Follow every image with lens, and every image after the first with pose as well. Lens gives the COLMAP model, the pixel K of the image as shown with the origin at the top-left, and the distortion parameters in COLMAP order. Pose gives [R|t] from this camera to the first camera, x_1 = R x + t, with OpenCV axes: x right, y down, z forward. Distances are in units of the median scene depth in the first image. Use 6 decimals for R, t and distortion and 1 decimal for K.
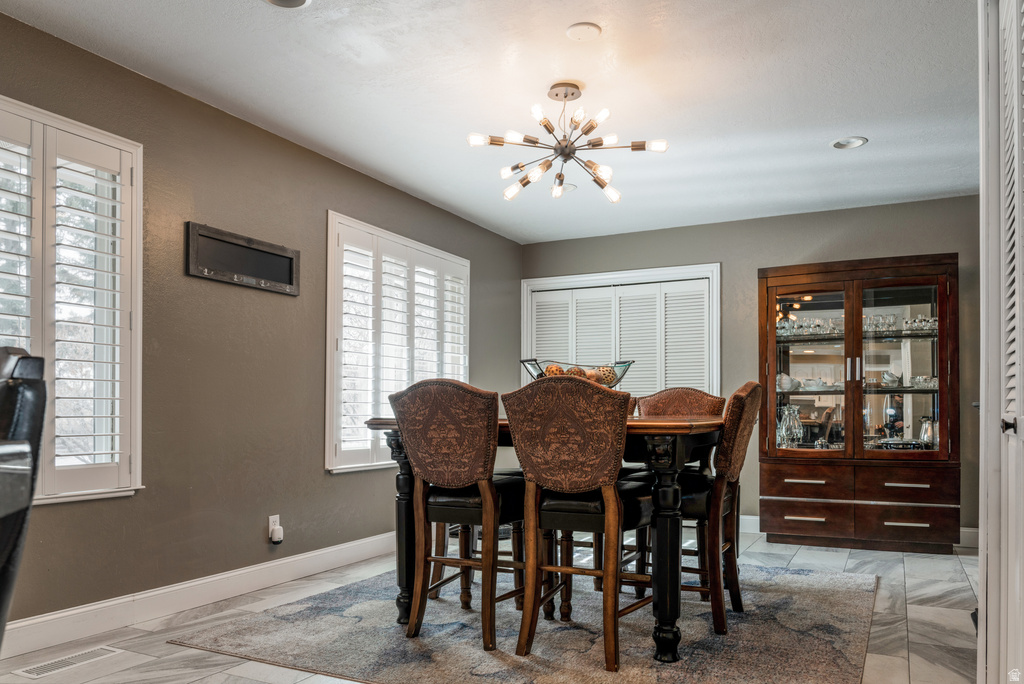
lens RADIAL K [[741.0, 0, 511.5], [0, 741.0, 408.9], [0, 0, 1]] dist [0.002318, 0.000153]
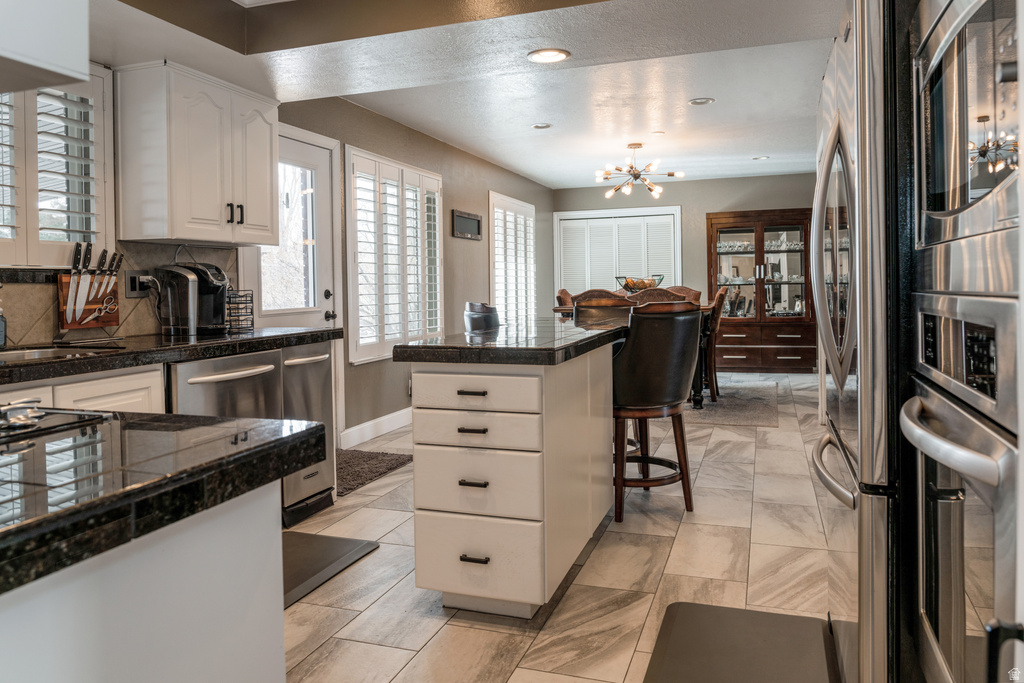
lens RADIAL K [[707.4, 0, 532.1], [0, 707.4, 292.2], [0, 0, 1]] dist [-0.009240, -0.005257]
pose [[0.987748, -0.017064, 0.155120, -0.343533], [0.015521, 0.999817, 0.011155, -0.032364], [-0.155282, -0.008611, 0.987833, -0.592161]]
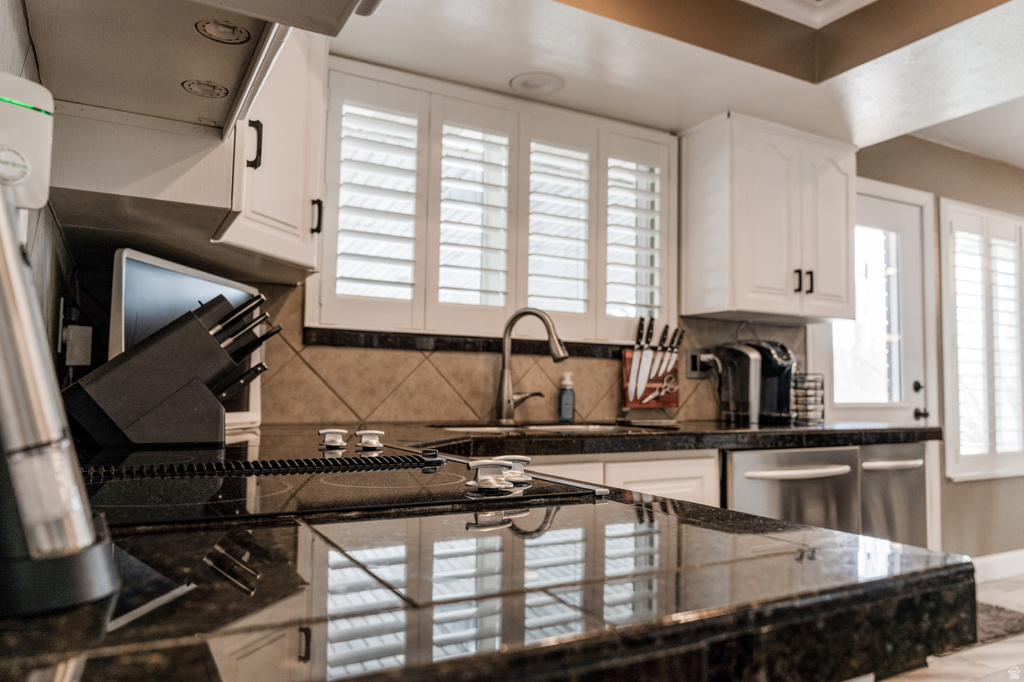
lens RADIAL K [[748.6, 0, 552.3], [0, 748.6, 341.2], [0, 0, 1]] dist [-0.011993, -0.005130]
pose [[0.842260, -0.025296, -0.538478, -0.365186], [-0.012672, 0.997693, -0.066690, -0.014509], [0.538923, 0.062993, 0.839996, -0.494442]]
